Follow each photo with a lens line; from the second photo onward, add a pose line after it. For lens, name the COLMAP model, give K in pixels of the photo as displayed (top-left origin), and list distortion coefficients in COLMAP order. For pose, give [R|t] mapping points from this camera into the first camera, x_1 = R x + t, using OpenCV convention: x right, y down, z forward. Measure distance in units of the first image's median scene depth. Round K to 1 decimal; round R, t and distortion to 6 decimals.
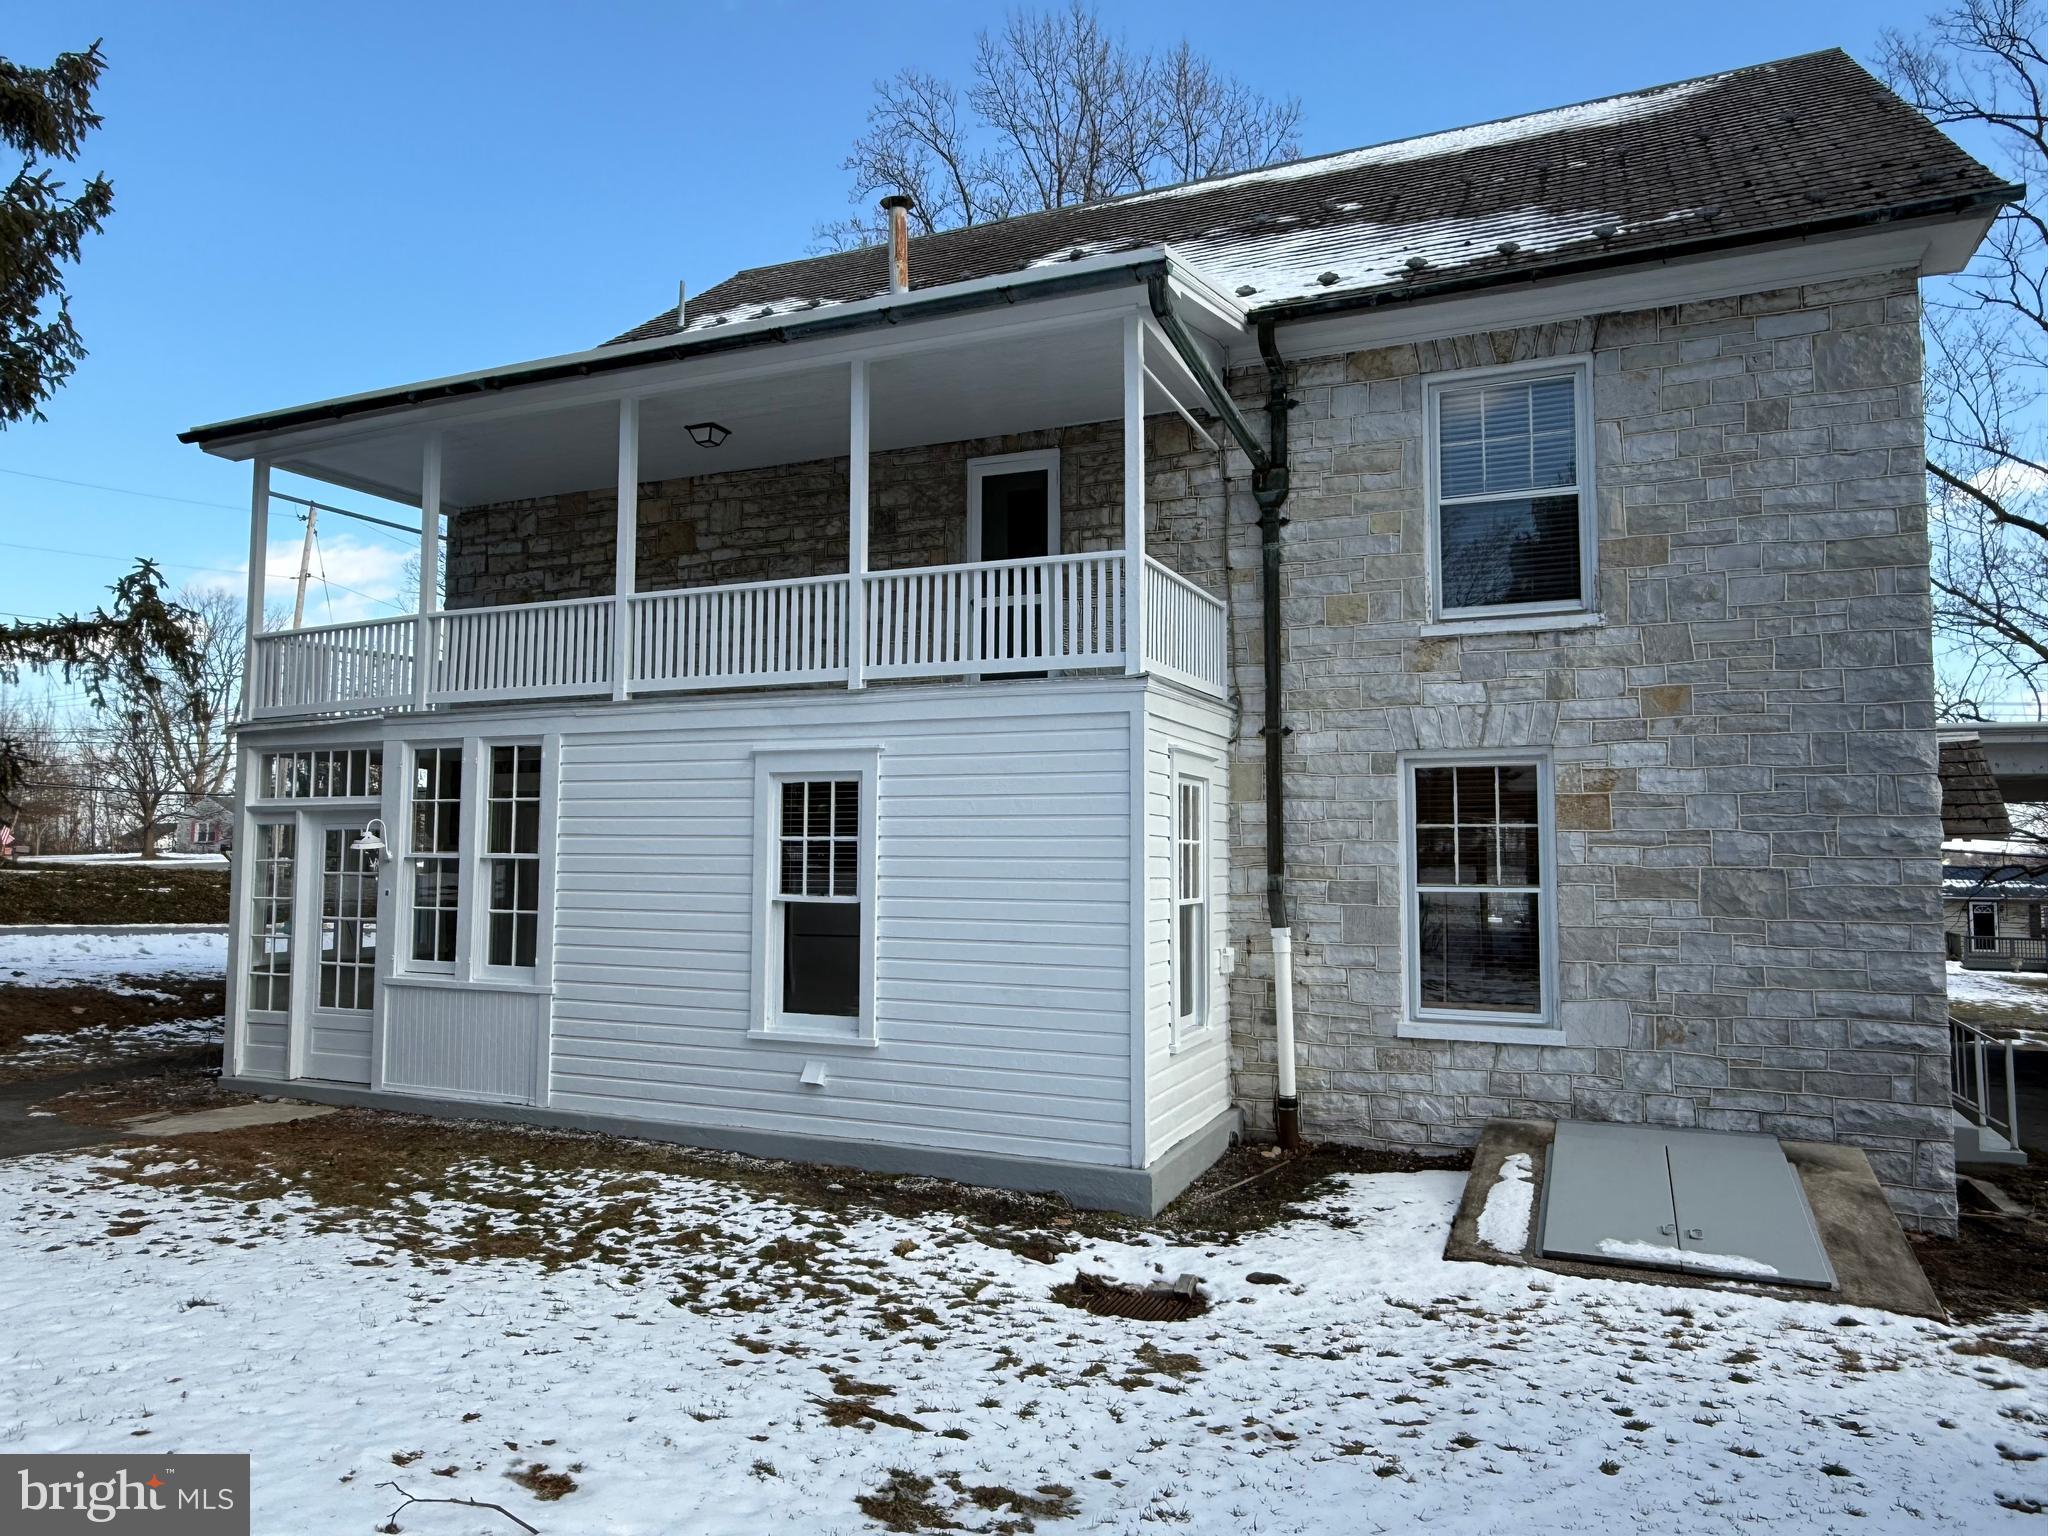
lens RADIAL K [[1337.7, 0, 1024.0], [0, 1337.7, 768.0], [0, 0, 1]] dist [0.002237, -0.001426]
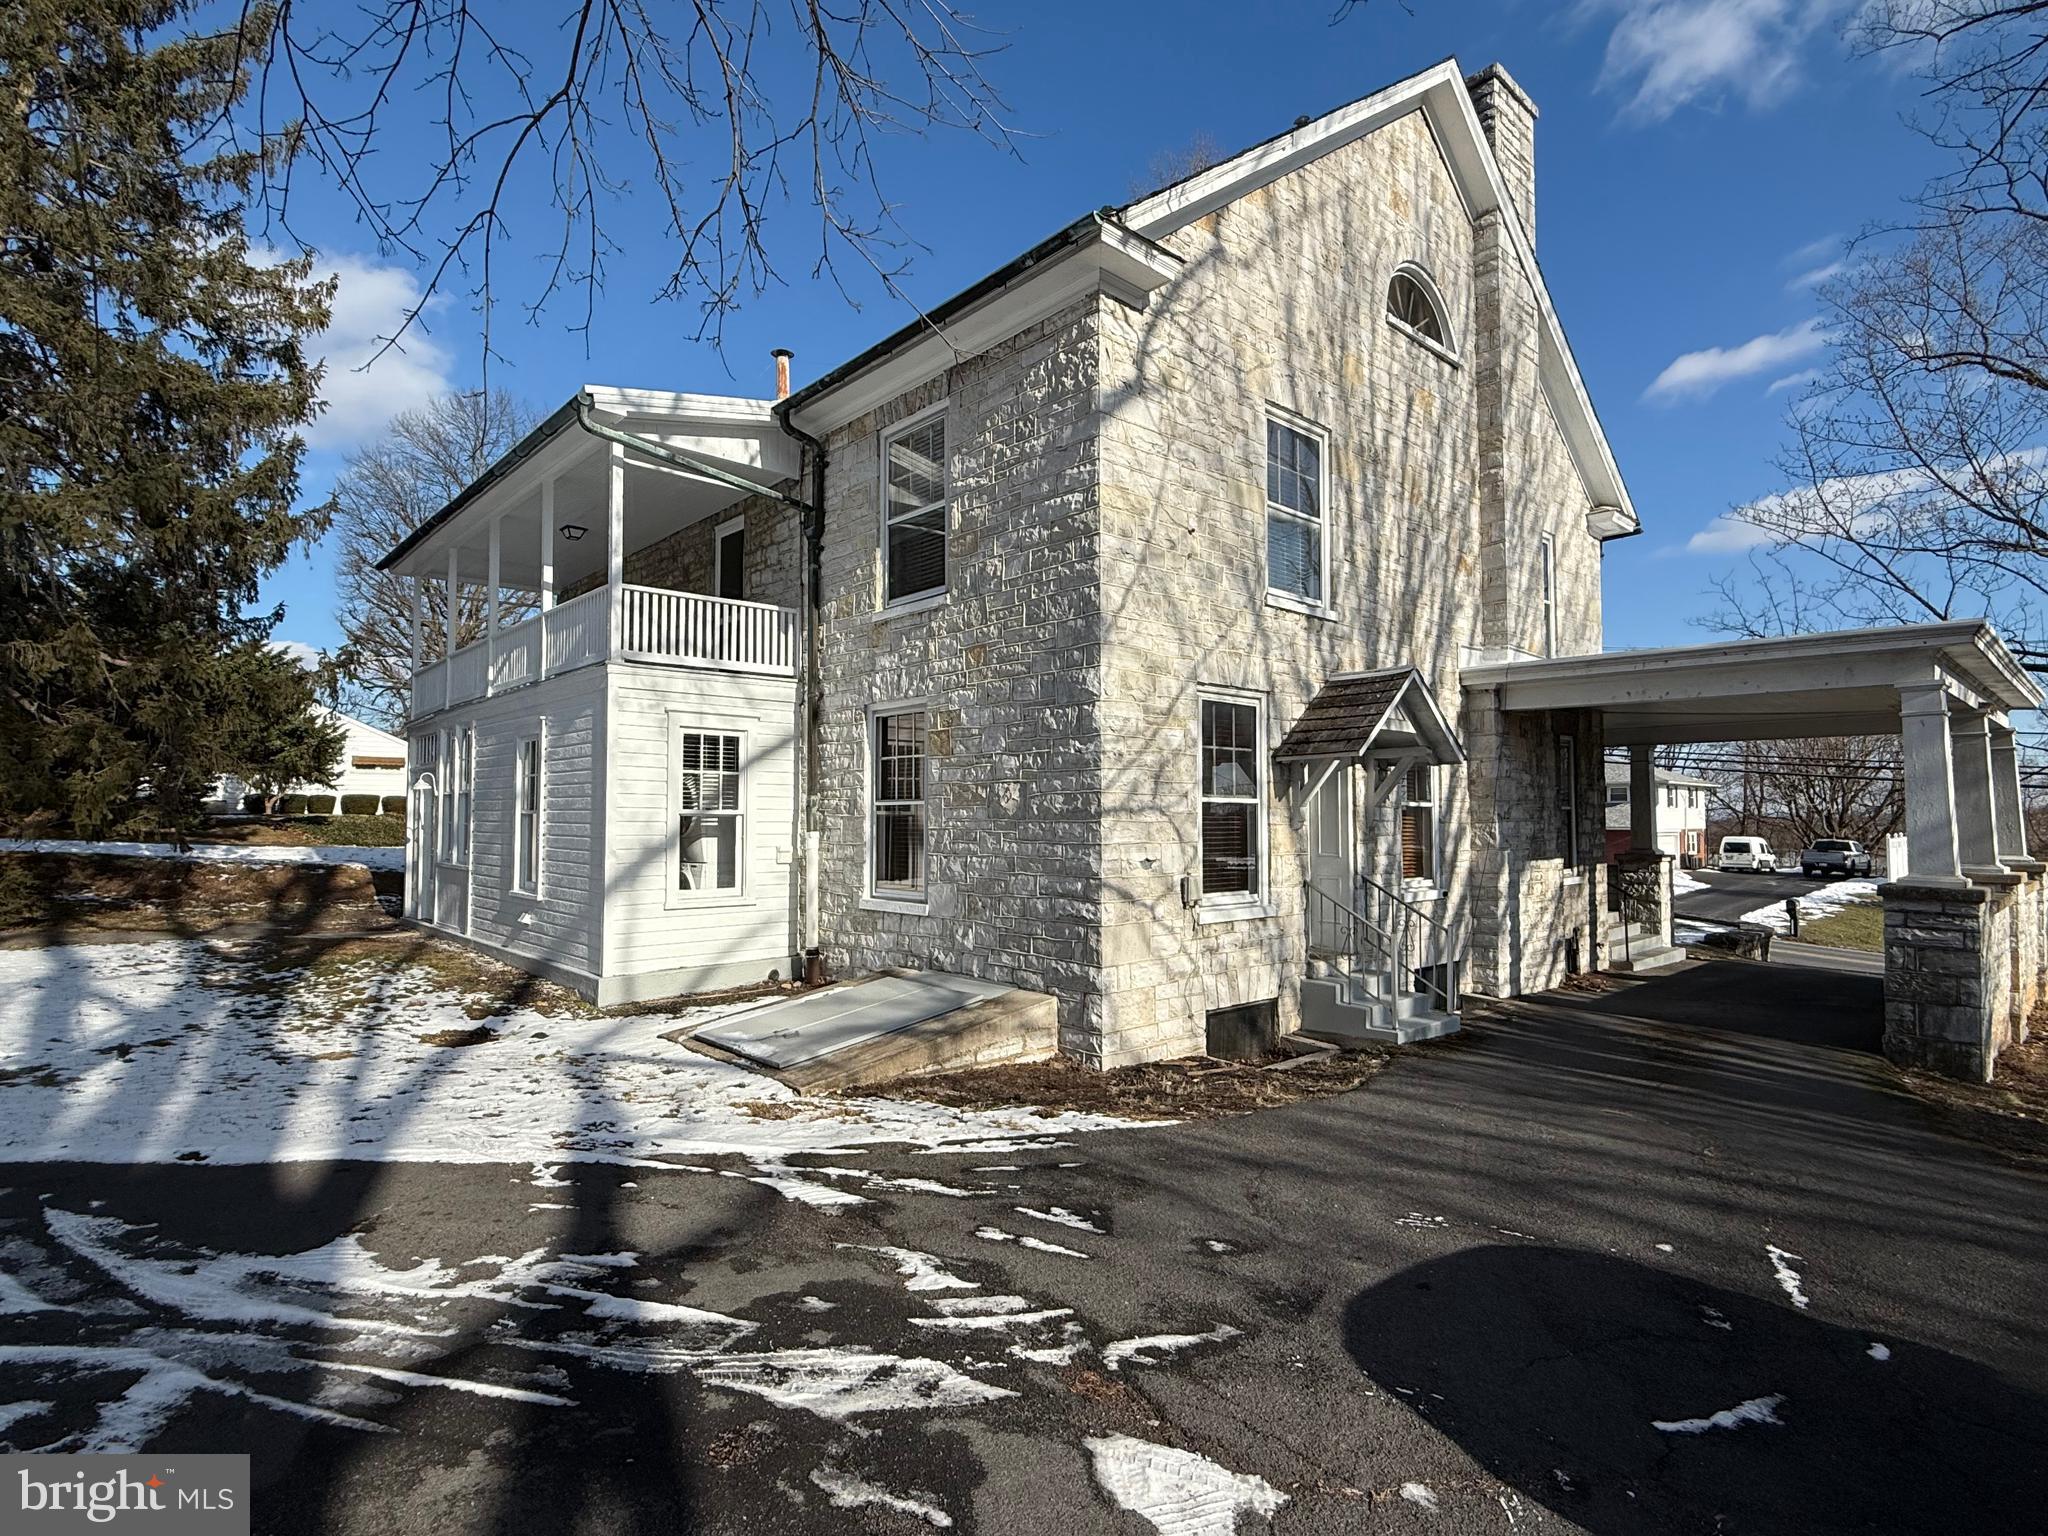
lens RADIAL K [[1026.2, 0, 1022.7], [0, 1026.2, 778.8], [0, 0, 1]] dist [-0.009194, -0.000538]
pose [[0.909322, -0.016342, -0.415772, 0.917270], [0.025716, 0.999525, 0.016956, 0.052485], [0.415298, -0.026111, 0.909311, 0.097092]]
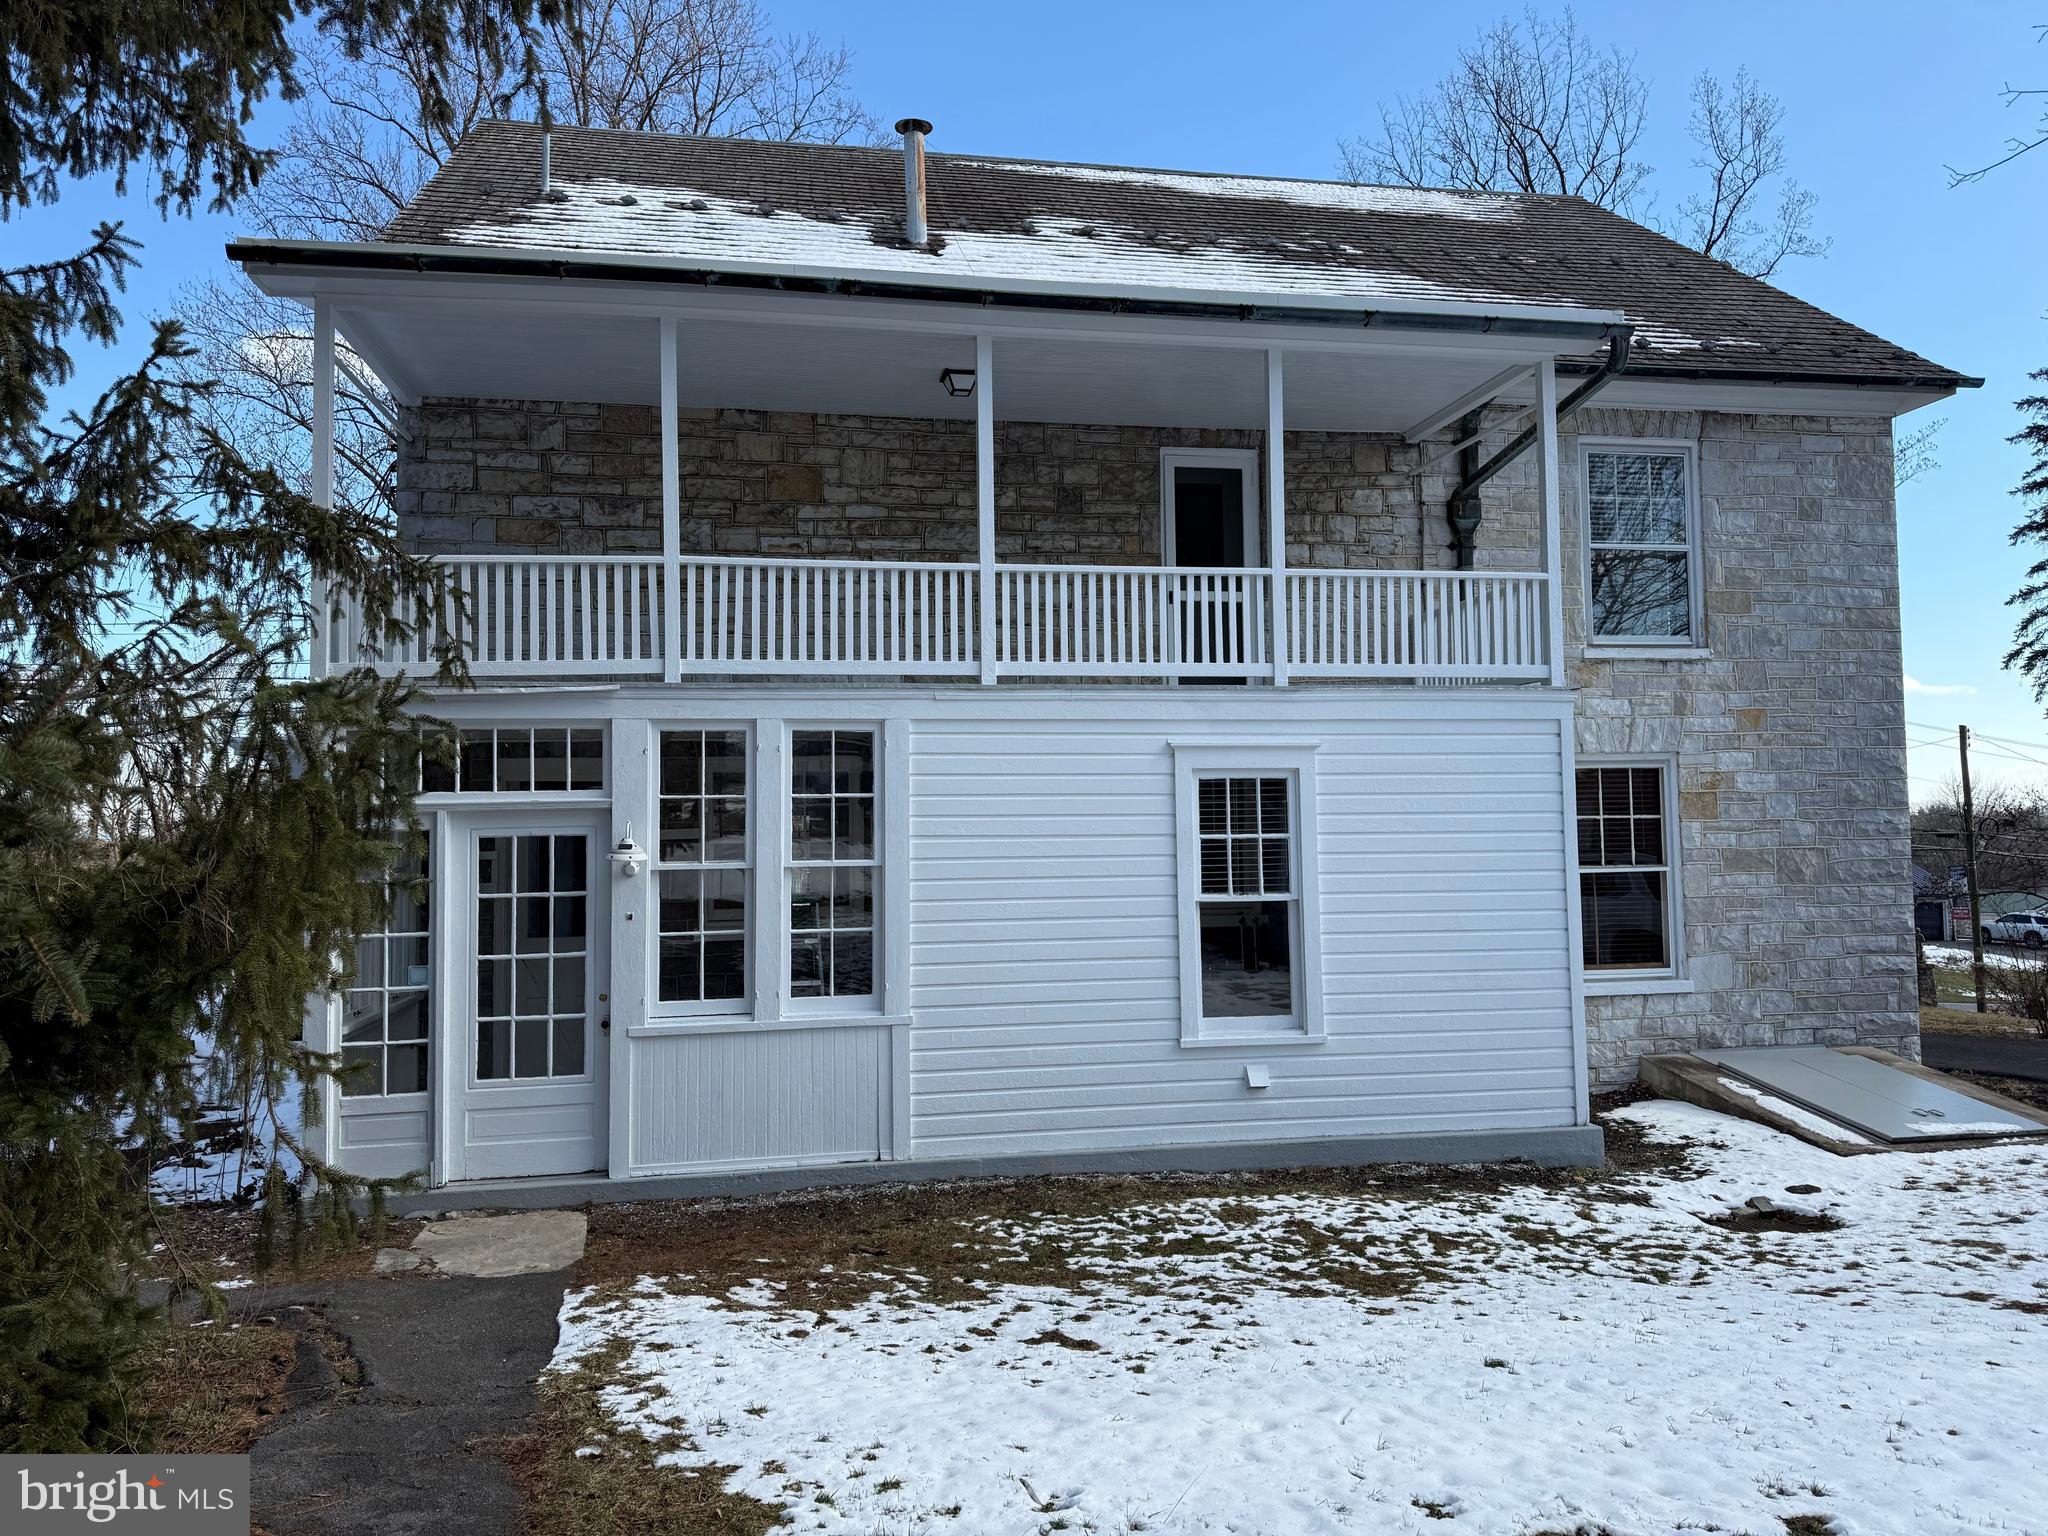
lens RADIAL K [[1422.7, 0, 1016.0], [0, 1422.7, 761.9], [0, 0, 1]] dist [0.133875, -0.206084]
pose [[0.828928, 0.011162, 0.559244, -0.877256], [-0.017832, 0.999820, 0.006475, -0.005561], [-0.559071, -0.015340, 0.828978, 0.226027]]
